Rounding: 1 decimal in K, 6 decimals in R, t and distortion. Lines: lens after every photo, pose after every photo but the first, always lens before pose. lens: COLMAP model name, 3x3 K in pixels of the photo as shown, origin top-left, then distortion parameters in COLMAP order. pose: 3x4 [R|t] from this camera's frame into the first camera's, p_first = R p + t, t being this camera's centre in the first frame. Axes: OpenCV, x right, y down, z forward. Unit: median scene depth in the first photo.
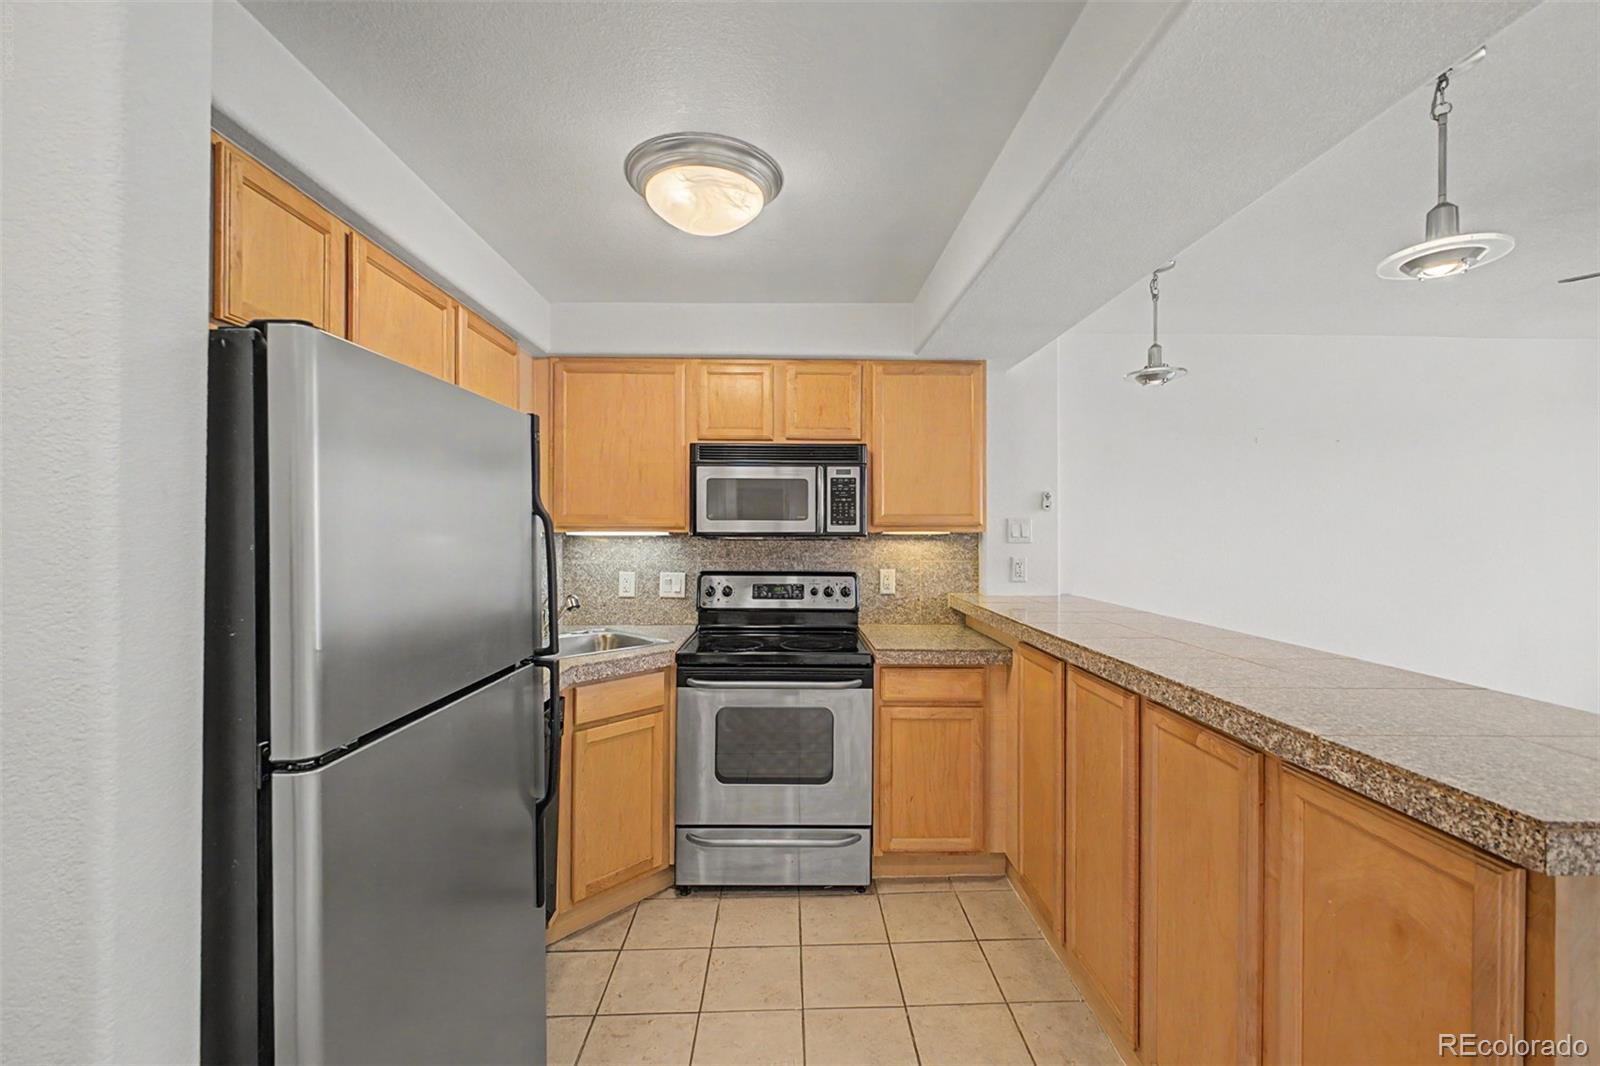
lens RADIAL K [[665.3, 0, 804.5], [0, 665.3, 527.8], [0, 0, 1]] dist [0.025663, 0.000465]
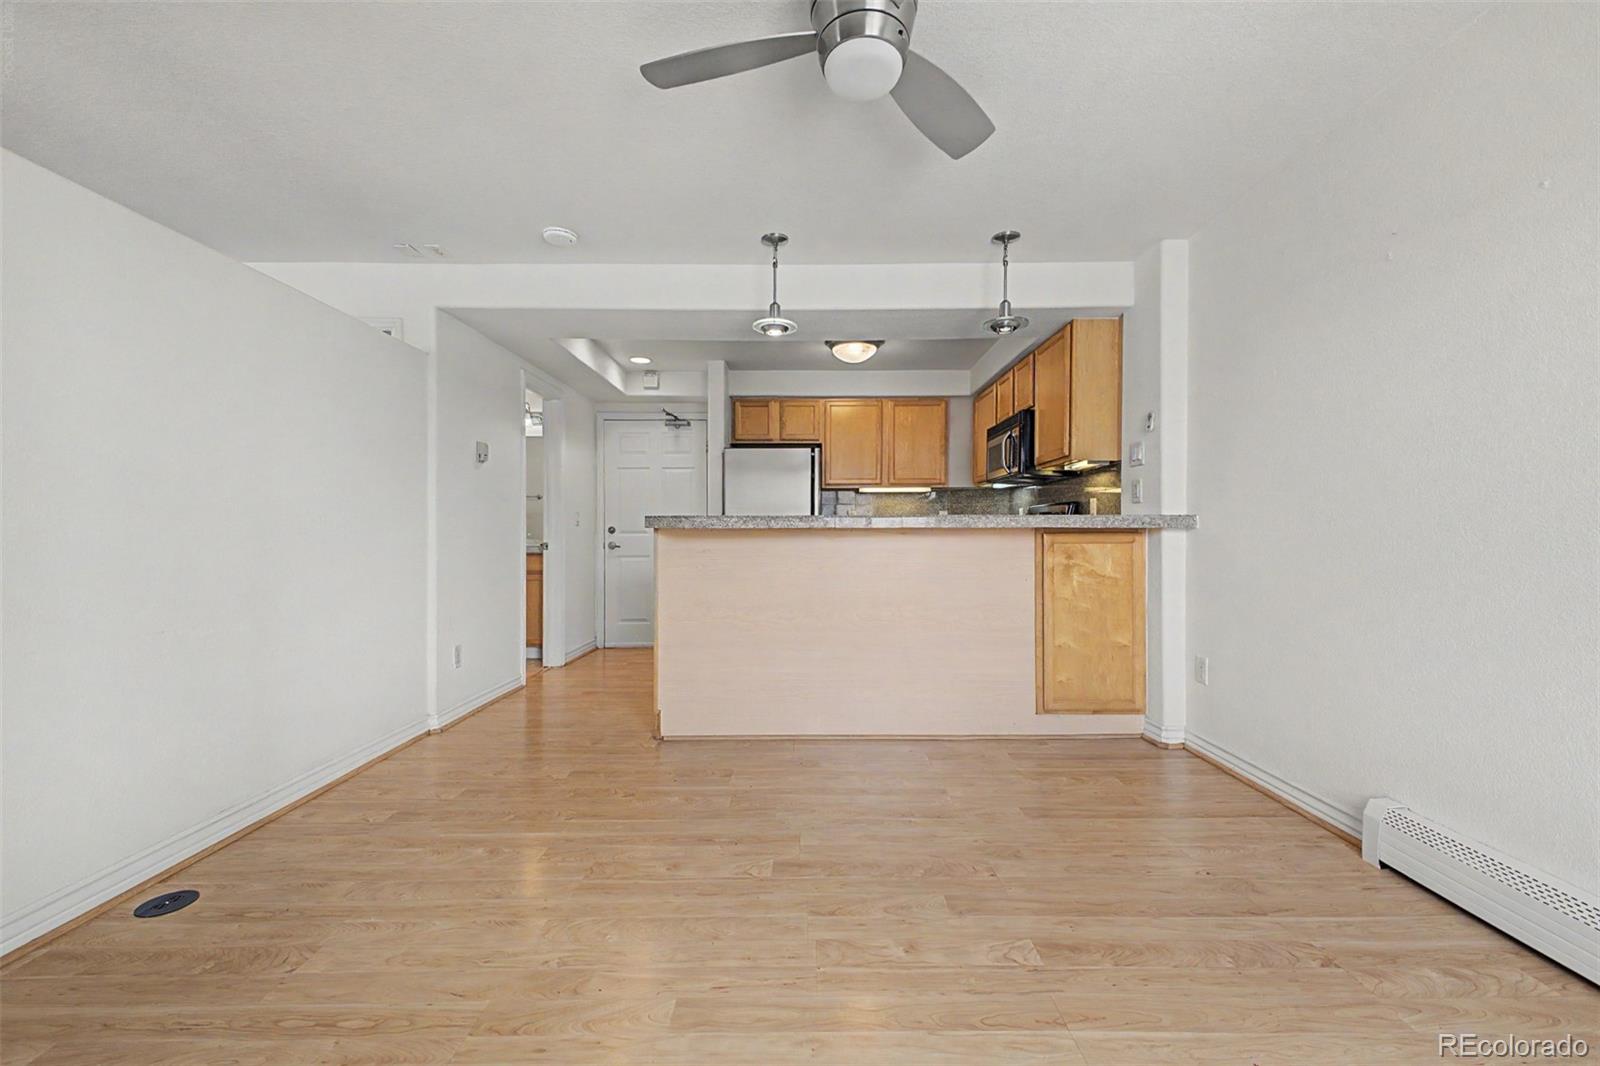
lens RADIAL K [[638.4, 0, 806.6], [0, 638.4, 528.8], [0, 0, 1]] dist [0.022475, -0.007440]
pose [[-0.030958, -0.005766, -0.999504, 1.505642], [0.003650, 0.999976, -0.005882, 0.139829], [0.999514, -0.003831, -0.030936, 0.572986]]
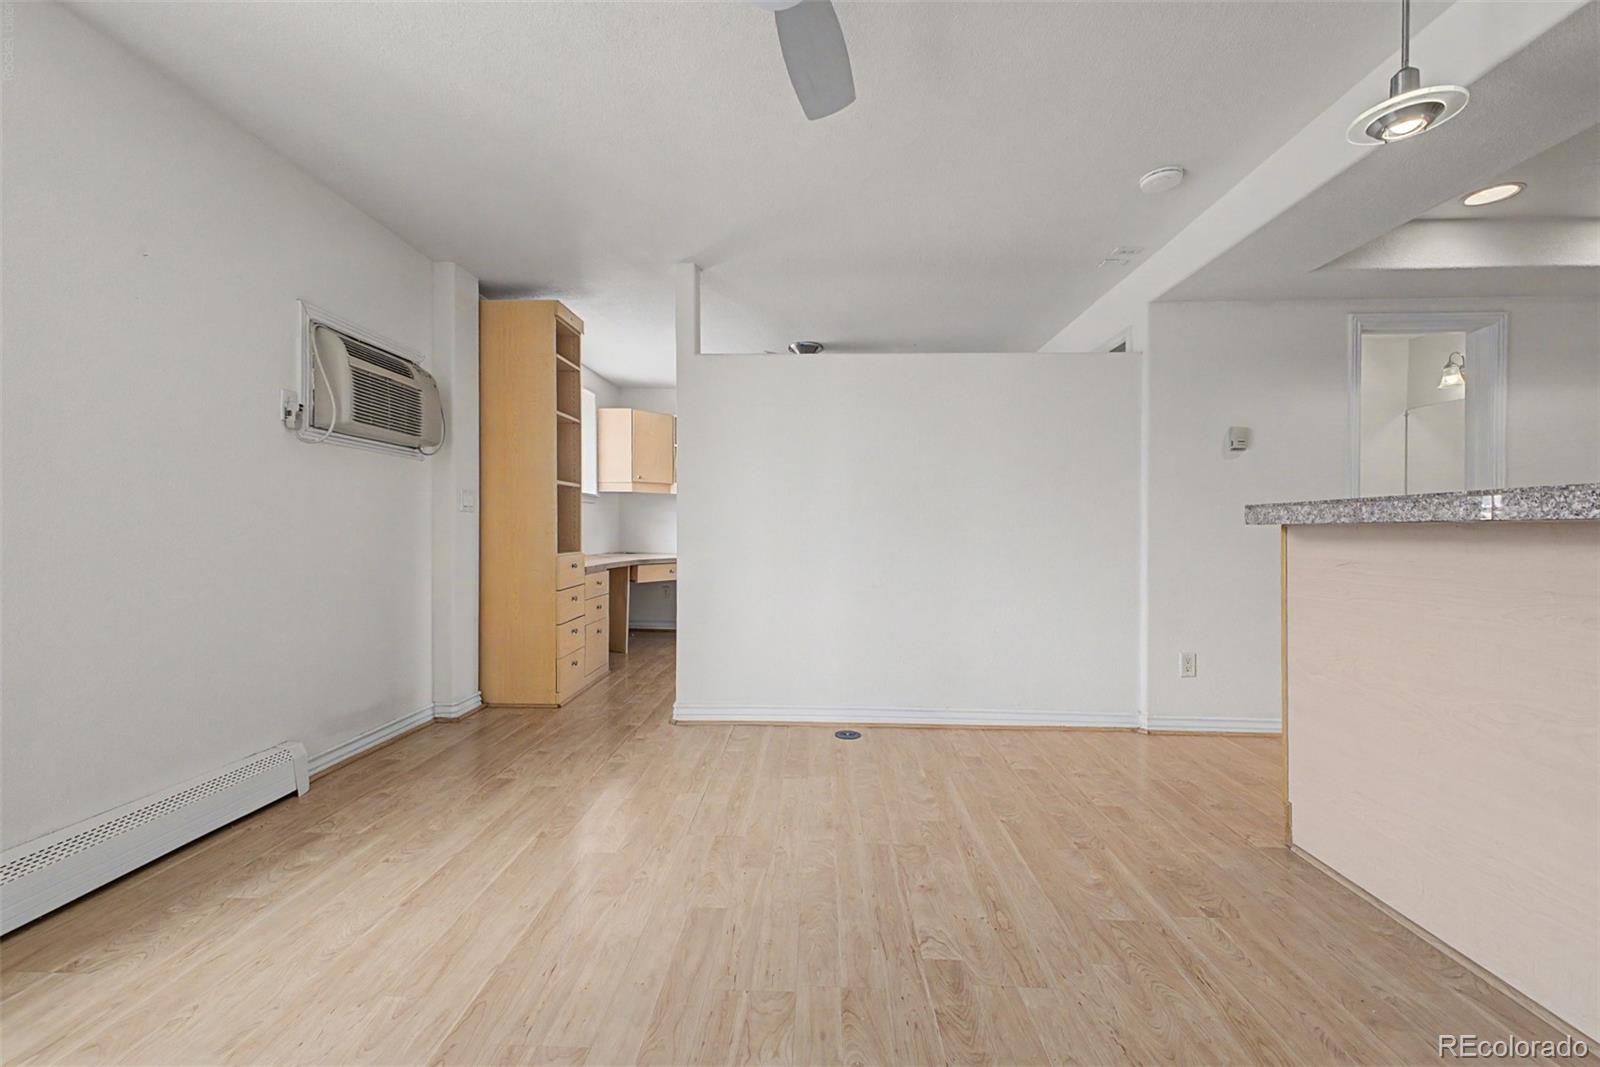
lens RADIAL K [[638.4, 0, 805.7], [0, 638.4, 539.8], [0, 0, 1]] dist [0.022475, -0.007440]
pose [[-0.998147, -0.005514, 0.060607, 0.918482], [-0.004899, 0.999935, 0.010281, 0.143537], [-0.060659, 0.009965, -0.998109, 1.040149]]
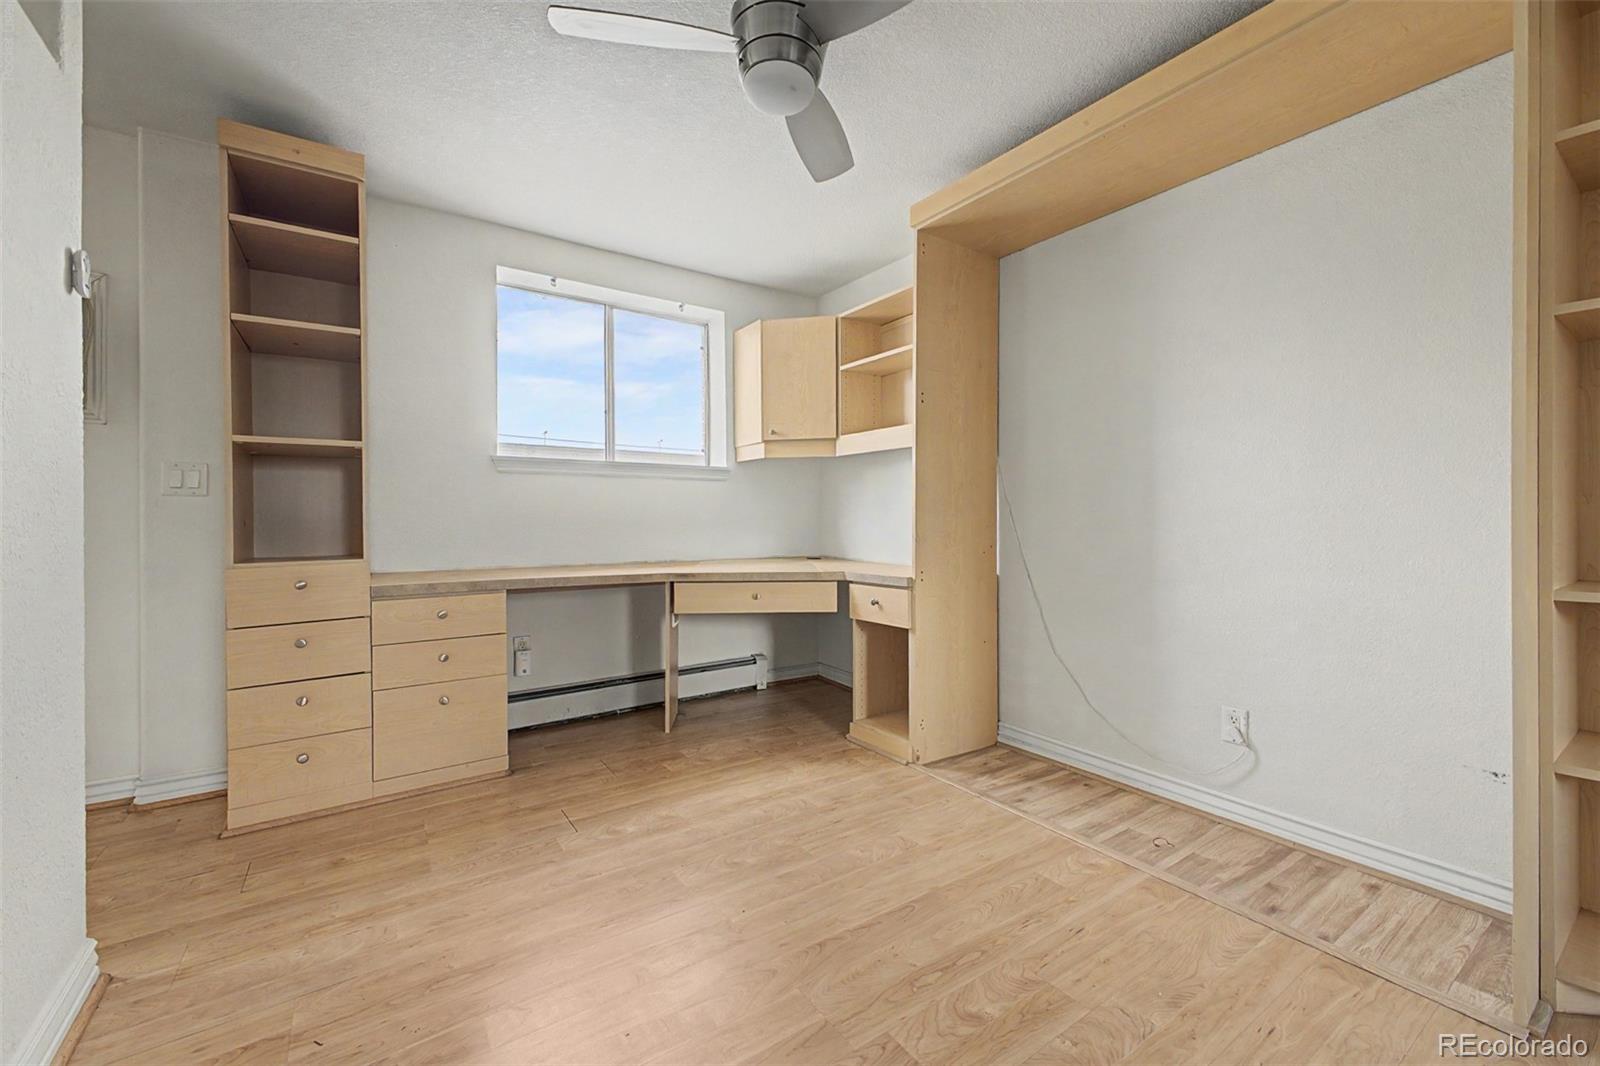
lens RADIAL K [[638.4, 0, 803.5], [0, 638.4, 524.5], [0, 0, 1]] dist [0.022475, -0.007440]
pose [[-0.533700, 0.007003, 0.845645, 0.535789], [0.002979, 0.999975, -0.006401, 0.150204], [-0.845668, -0.000897, -0.533708, -0.318256]]
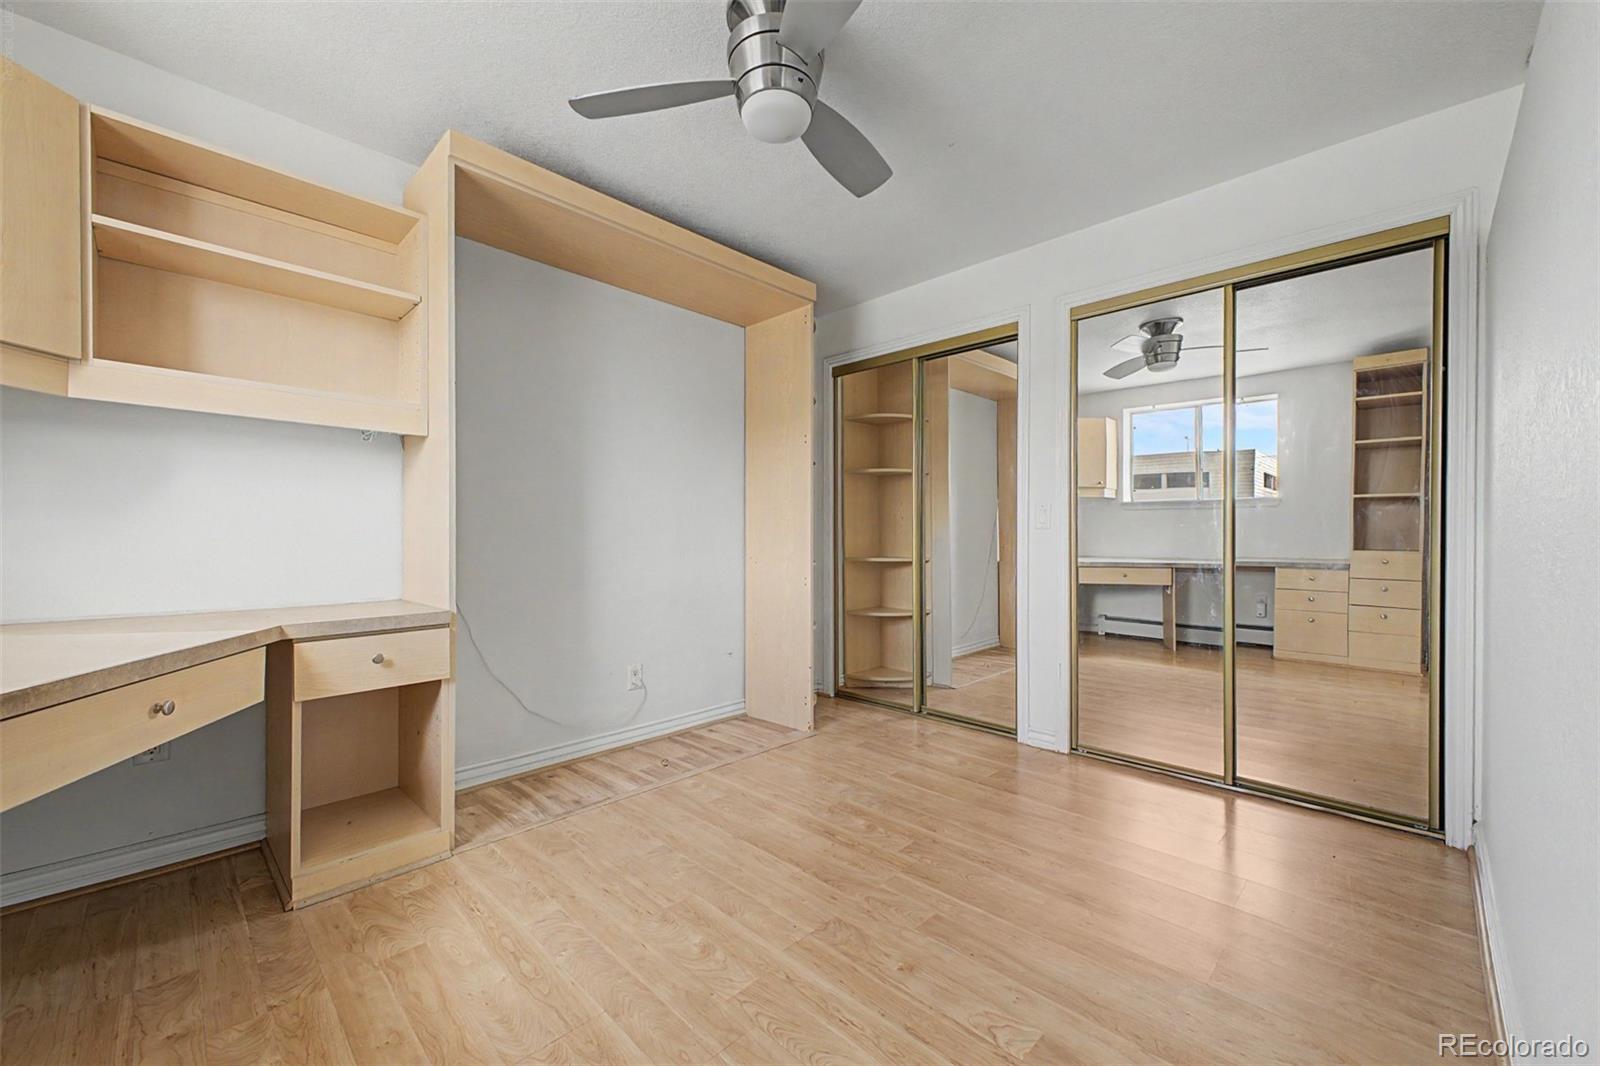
lens RADIAL K [[638.4, 0, 793.2], [0, 638.4, 533.9], [0, 0, 1]] dist [0.022475, -0.007440]
pose [[-0.735805, 0.008521, -0.677140, 1.403927], [0.012221, 0.999925, -0.000696, 0.140806], [0.677084, -0.008787, -0.735854, -0.159847]]
